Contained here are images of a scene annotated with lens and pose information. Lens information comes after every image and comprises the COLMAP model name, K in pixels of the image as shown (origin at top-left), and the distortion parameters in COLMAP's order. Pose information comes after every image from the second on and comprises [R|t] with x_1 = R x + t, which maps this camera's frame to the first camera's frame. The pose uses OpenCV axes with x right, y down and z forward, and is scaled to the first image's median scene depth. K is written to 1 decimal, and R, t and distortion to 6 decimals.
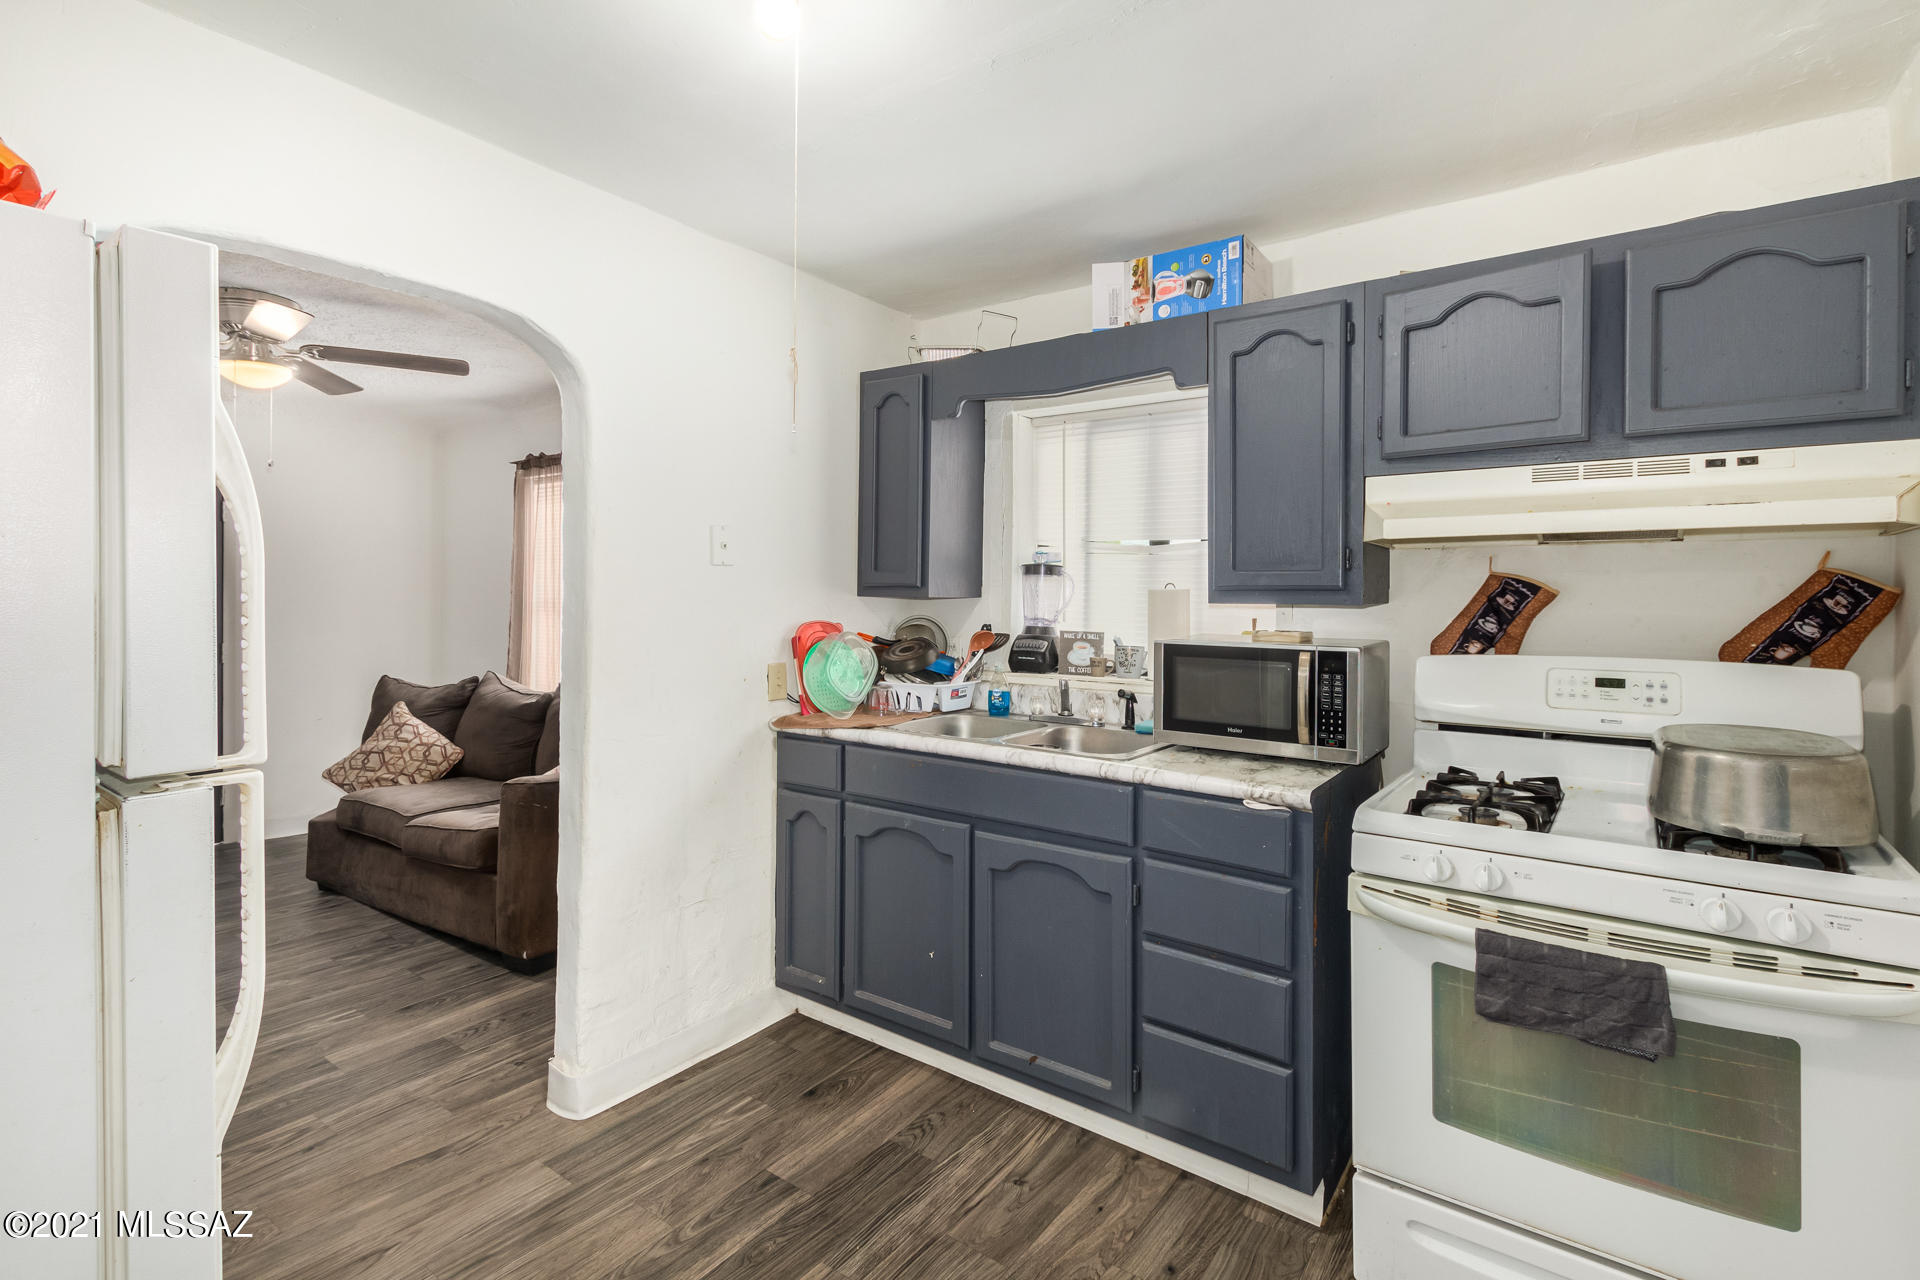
lens RADIAL K [[888.2, 0, 968.8], [0, 888.2, 602.0], [0, 0, 1]] dist [0.002043, -0.000107]
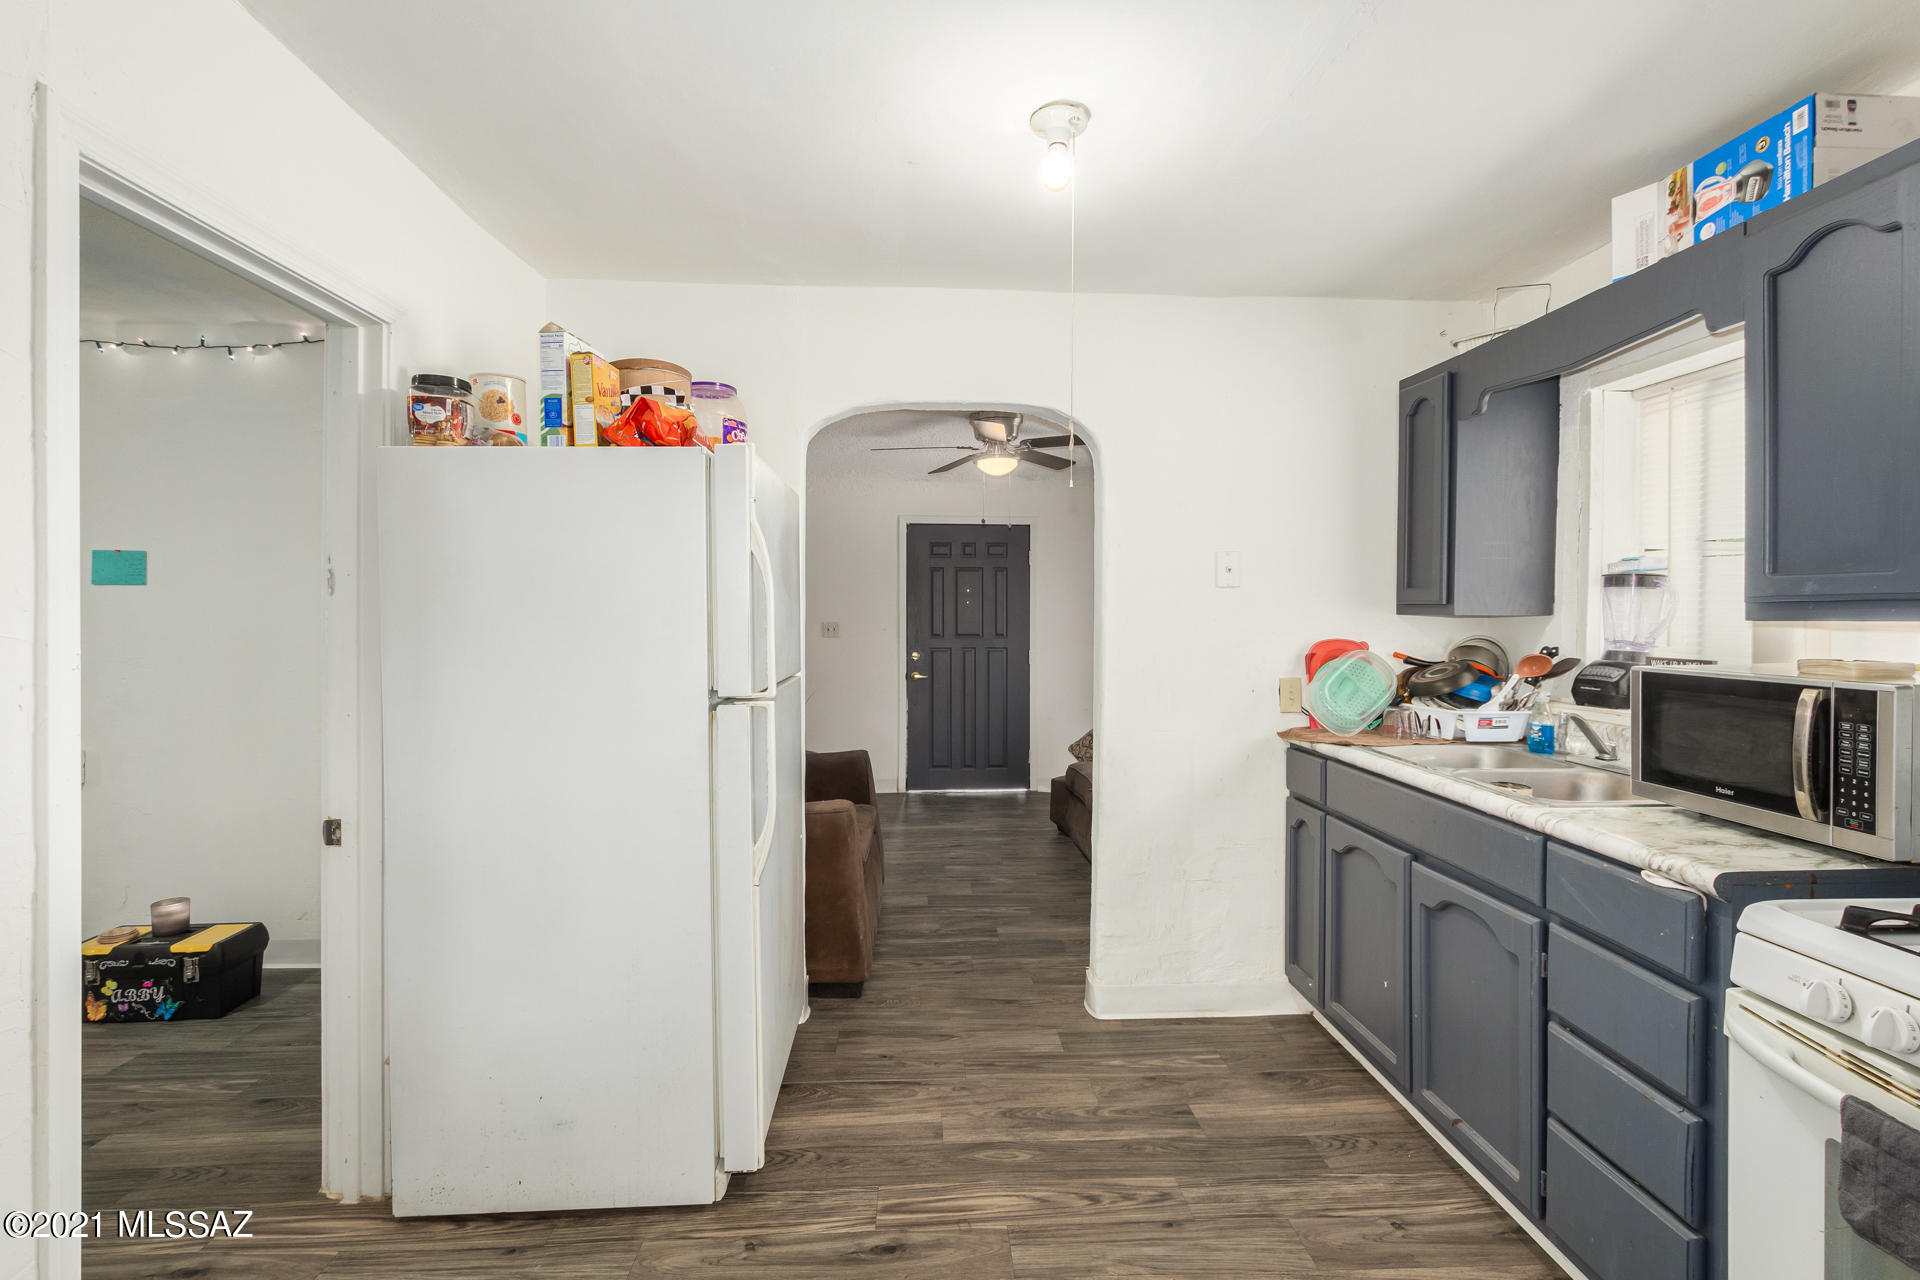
lens RADIAL K [[894.5, 0, 960.0], [0, 894.5, 640.0], [0, 0, 1]] dist [0.017050, -0.011058]
pose [[0.625826, 0.017233, -0.779773, 0.442932], [-0.003956, 0.999813, 0.018922, 0.006078], [0.779953, -0.008757, 0.625777, 0.029340]]
